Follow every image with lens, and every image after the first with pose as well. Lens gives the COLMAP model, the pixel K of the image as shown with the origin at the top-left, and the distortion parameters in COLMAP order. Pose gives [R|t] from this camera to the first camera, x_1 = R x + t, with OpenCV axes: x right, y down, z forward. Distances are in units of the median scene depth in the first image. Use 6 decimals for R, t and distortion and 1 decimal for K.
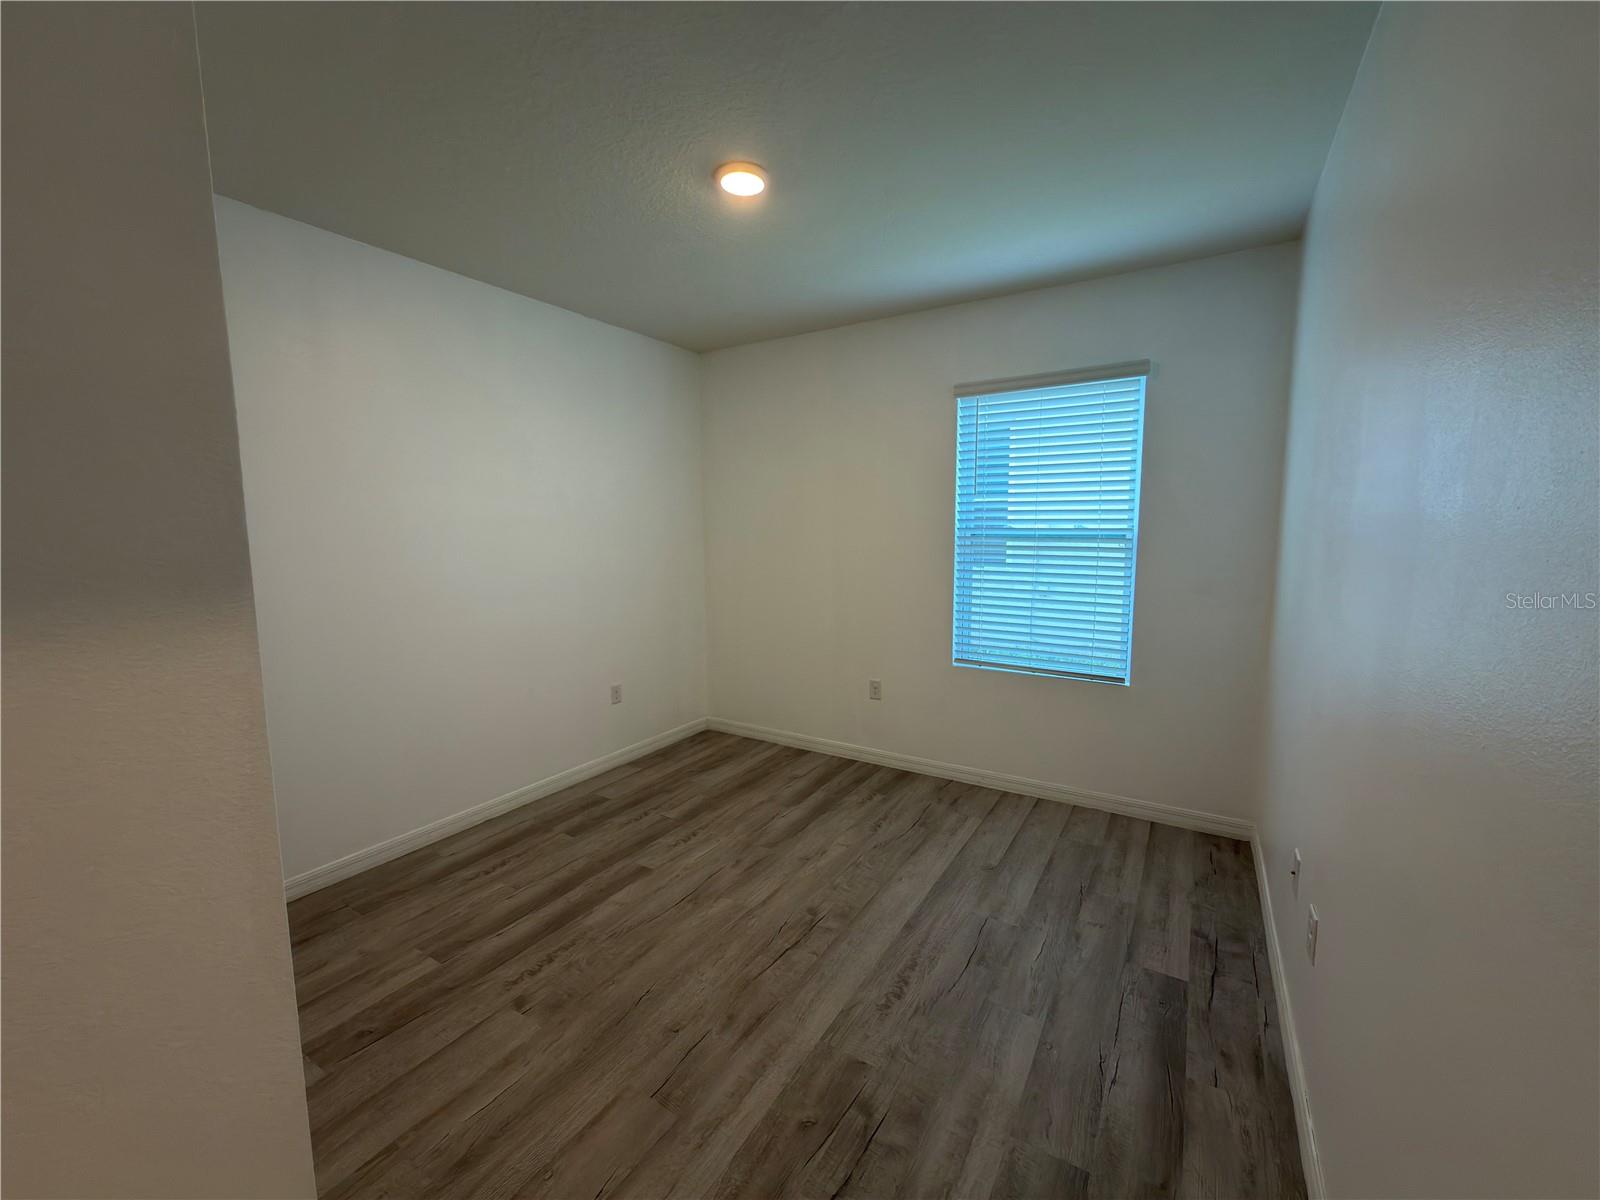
lens RADIAL K [[635.5, 0, 801.7], [0, 635.5, 598.3], [0, 0, 1]] dist [-0.000701, -0.000176]
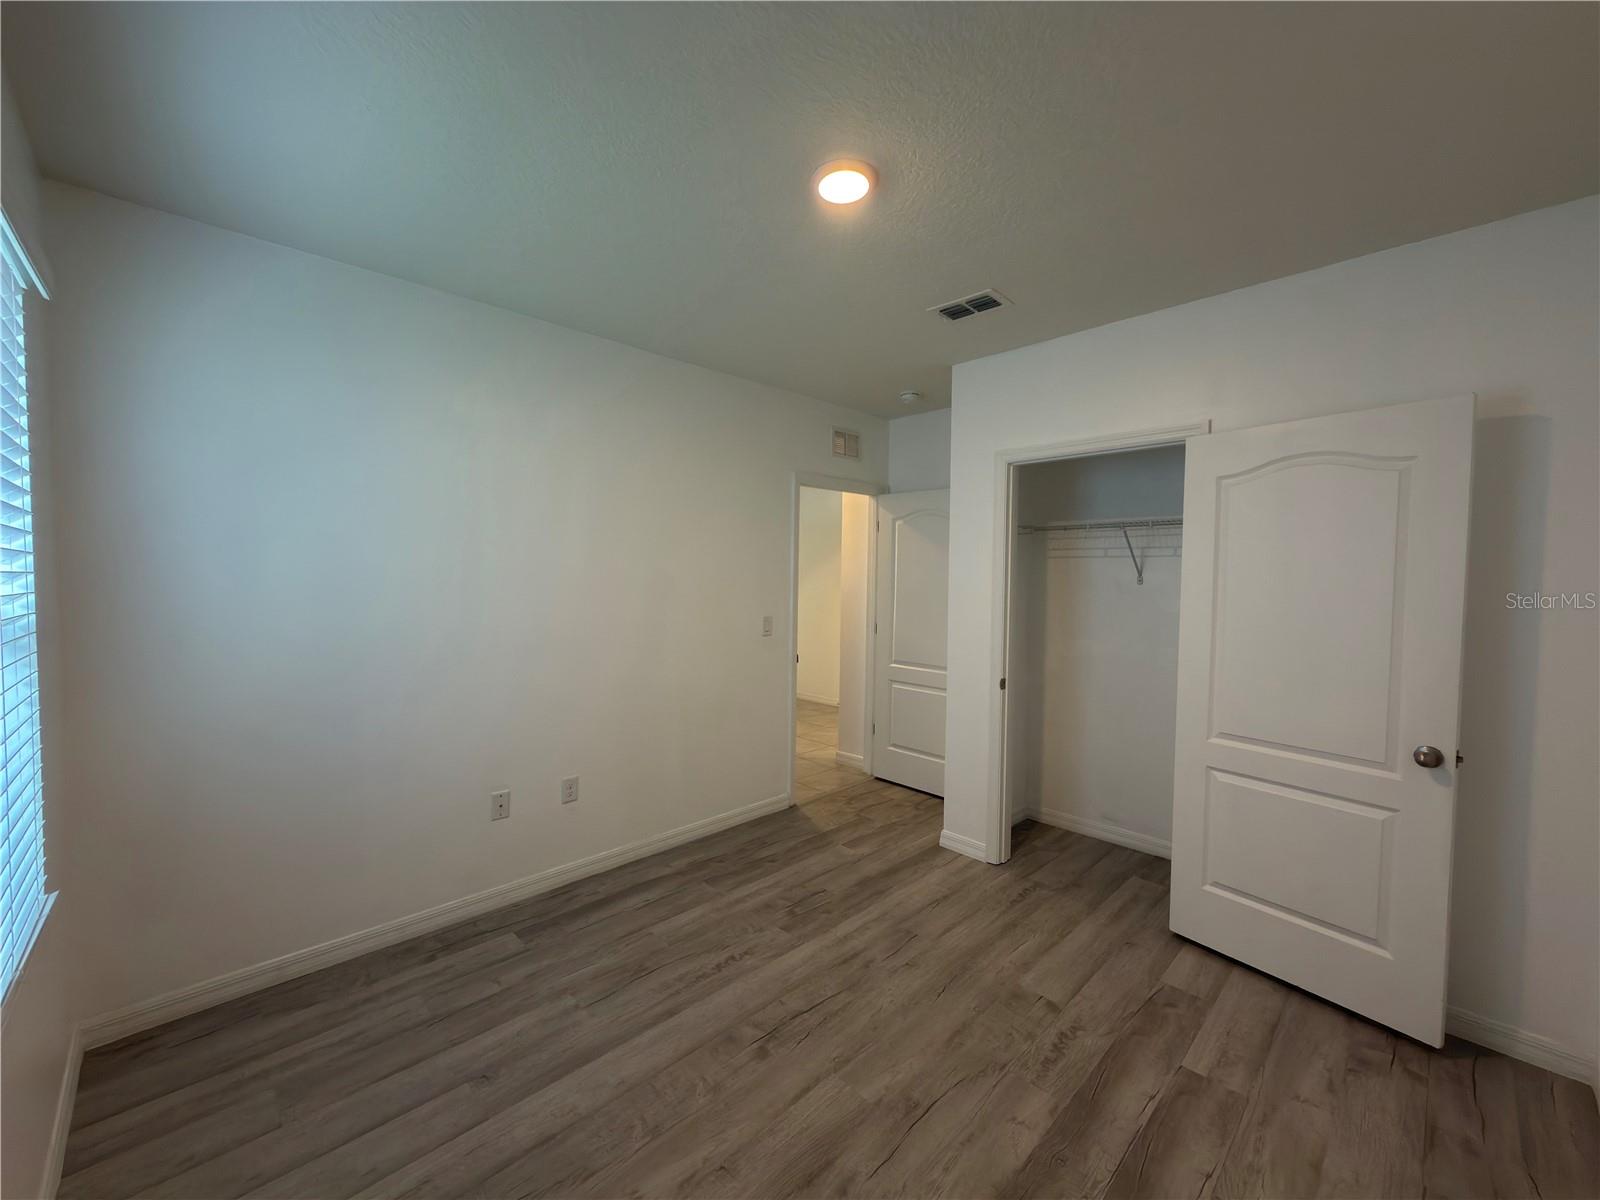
lens RADIAL K [[635.5, 0, 801.7], [0, 635.5, 598.3], [0, 0, 1]] dist [-0.000701, -0.000176]
pose [[-0.971465, -0.013166, 0.236817, -0.236436], [0.023061, 0.988484, 0.149555, -0.225285], [-0.236059, 0.150749, -0.959974, 1.825962]]
